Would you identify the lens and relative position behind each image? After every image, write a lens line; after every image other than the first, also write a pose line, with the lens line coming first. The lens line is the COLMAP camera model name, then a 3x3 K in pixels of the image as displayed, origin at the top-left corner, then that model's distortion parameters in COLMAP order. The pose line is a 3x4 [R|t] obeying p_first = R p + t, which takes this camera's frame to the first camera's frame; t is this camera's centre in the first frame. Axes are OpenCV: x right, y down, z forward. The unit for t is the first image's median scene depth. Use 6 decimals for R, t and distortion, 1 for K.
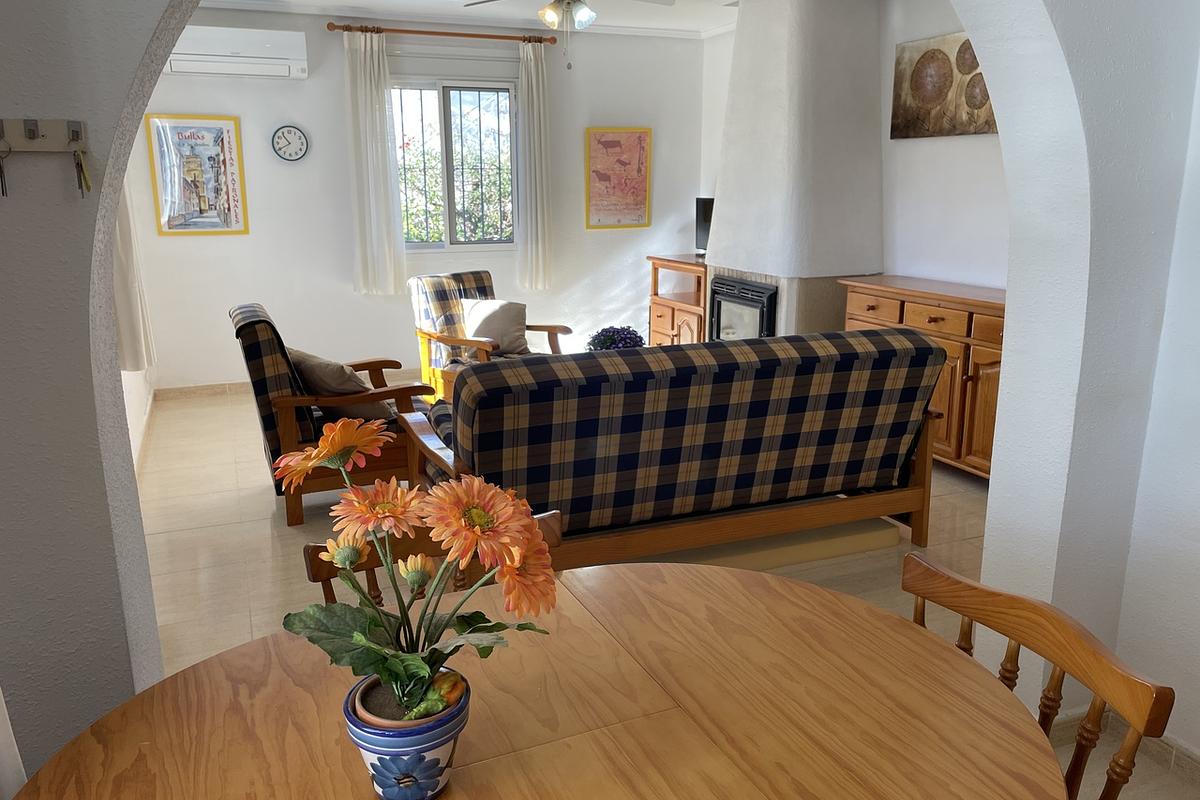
lens RADIAL K [[916.4, 0, 600.0], [0, 916.4, 400.0], [0, 0, 1]] dist [0.109108, -0.131767]
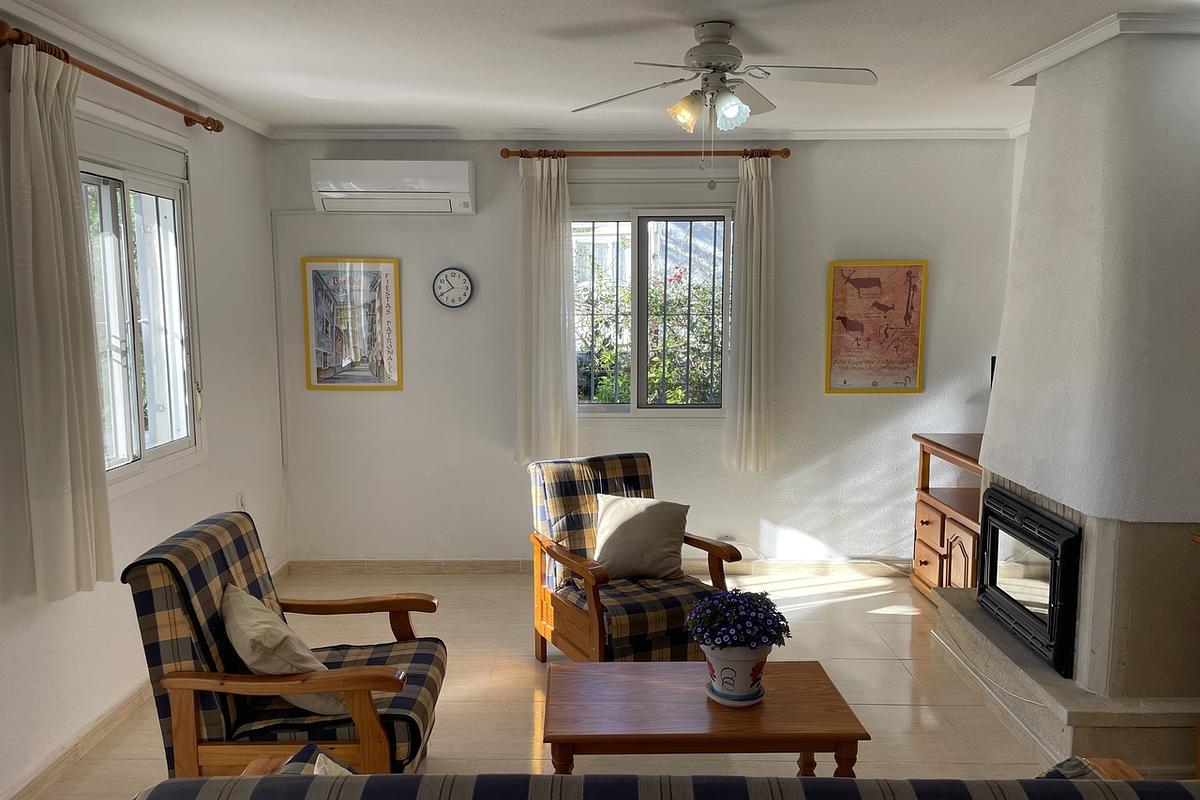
lens RADIAL K [[916.4, 0, 600.0], [0, 916.4, 400.0], [0, 0, 1]] dist [0.109108, -0.131767]
pose [[0.921340, 0.049782, -0.385556, 0.121355], [-0.096787, 0.989912, -0.103471, -0.100777], [0.376516, 0.132648, 0.916864, 0.295152]]
